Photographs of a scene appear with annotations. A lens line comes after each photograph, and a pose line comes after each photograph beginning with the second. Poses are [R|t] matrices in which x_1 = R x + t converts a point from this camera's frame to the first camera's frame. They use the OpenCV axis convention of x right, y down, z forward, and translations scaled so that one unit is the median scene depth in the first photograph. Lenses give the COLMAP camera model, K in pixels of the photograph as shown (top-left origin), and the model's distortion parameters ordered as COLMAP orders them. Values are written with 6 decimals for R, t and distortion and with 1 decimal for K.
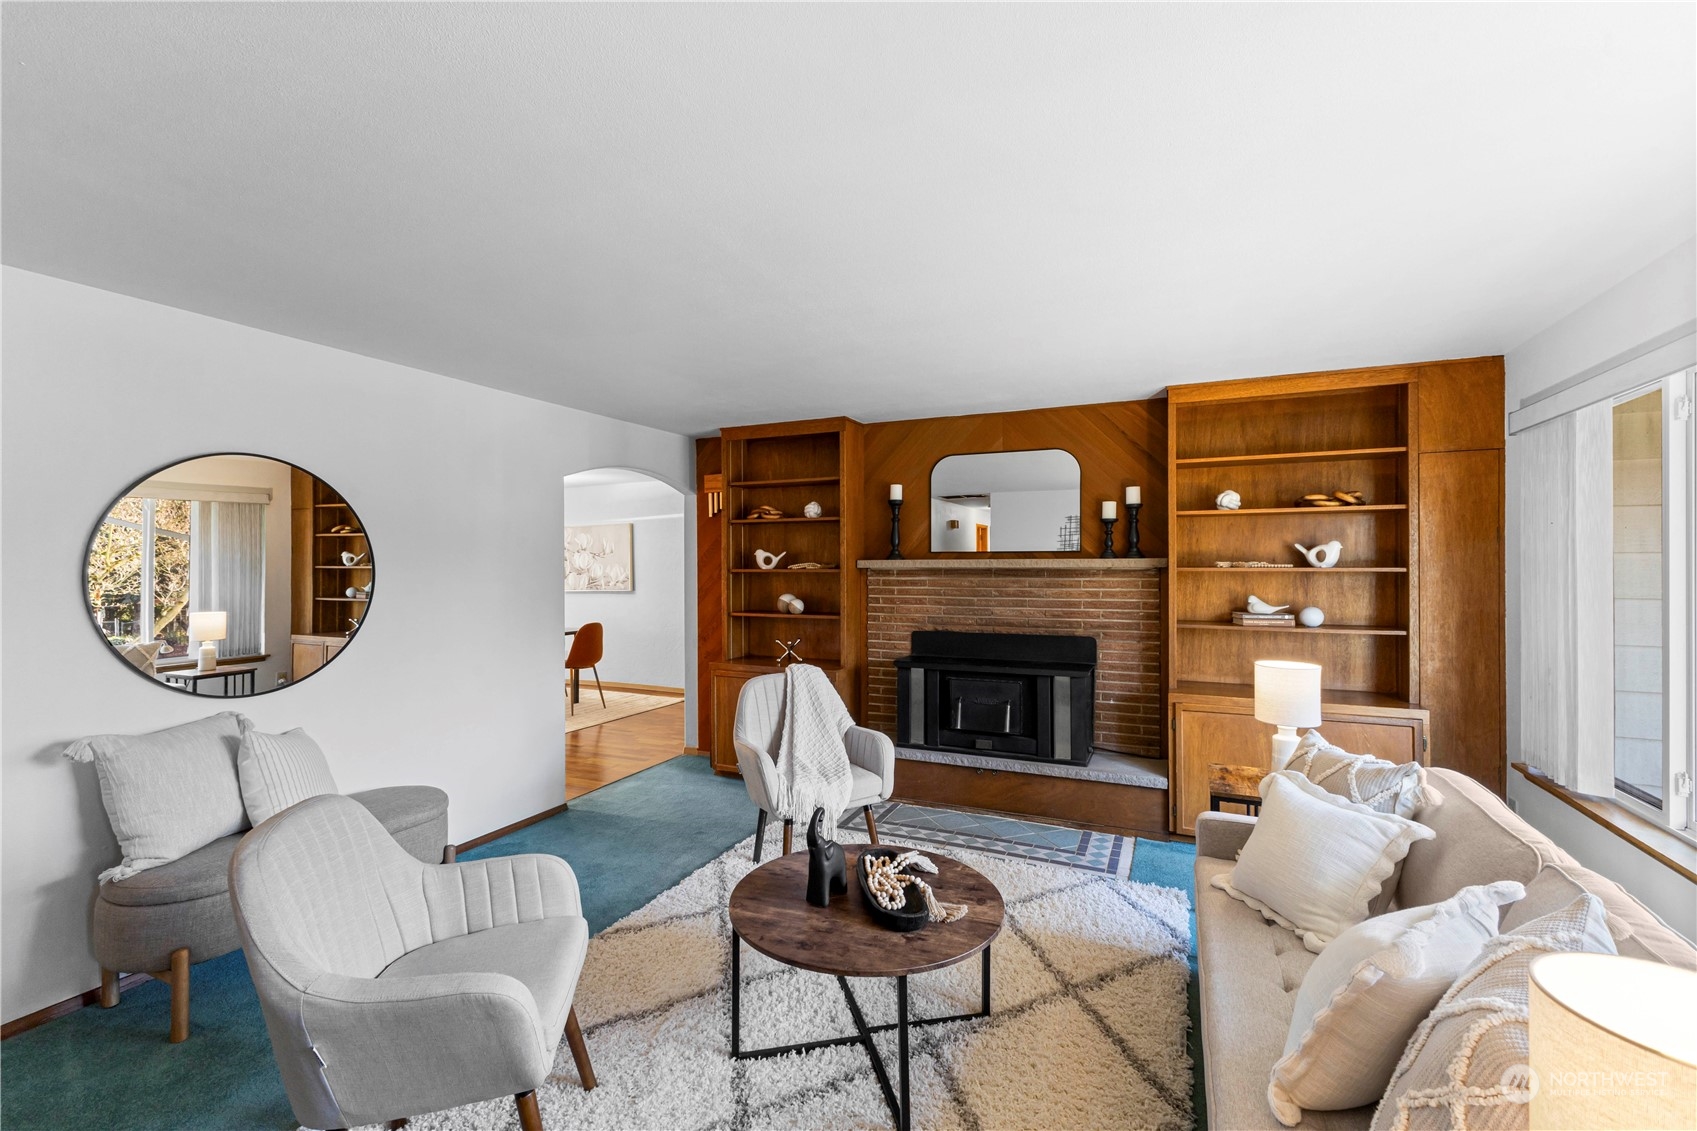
lens RADIAL K [[728.1, 0, 839.4], [0, 728.1, 564.4], [0, 0, 1]] dist [0.007585, -0.000372]
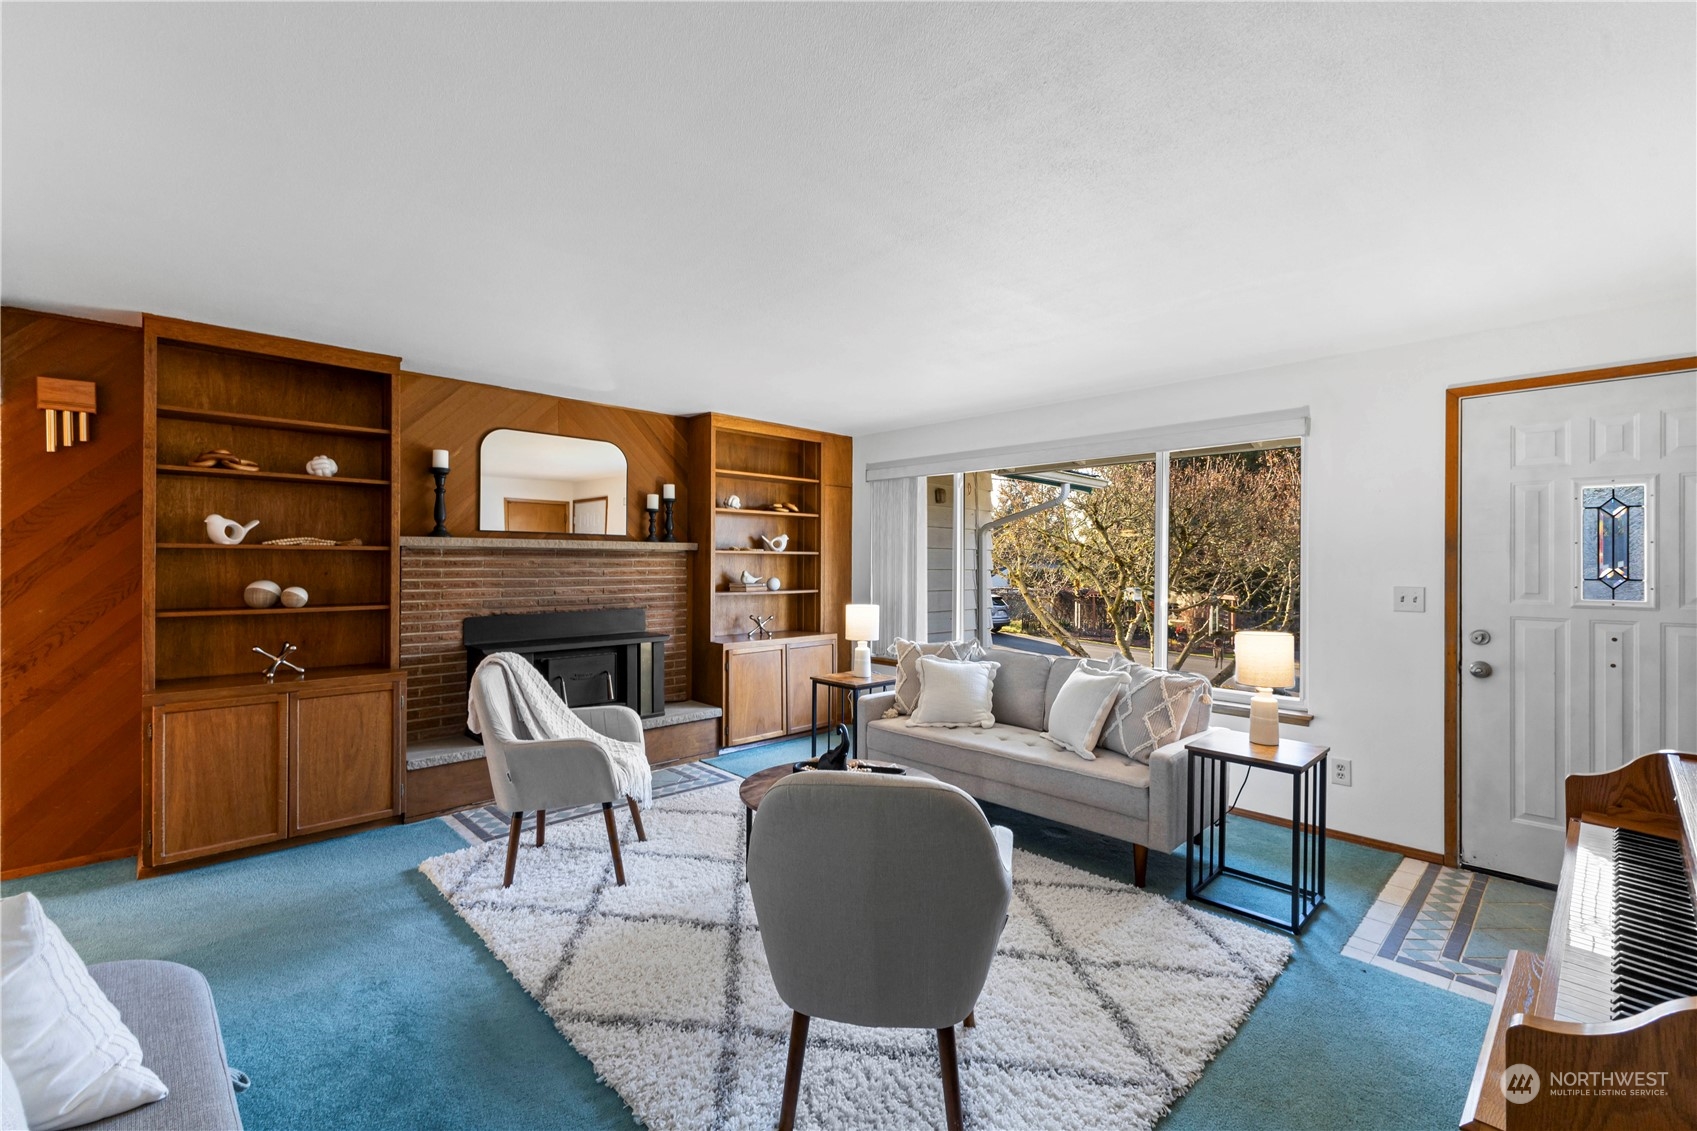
lens RADIAL K [[728.1, 0, 849.9], [0, 728.1, 562.0], [0, 0, 1]] dist [0.007585, -0.000372]
pose [[0.367083, 0.003424, 0.930182, -0.617845], [-0.006011, 0.999981, -0.001309, 0.023867], [-0.930169, -0.005111, 0.367096, 0.259600]]
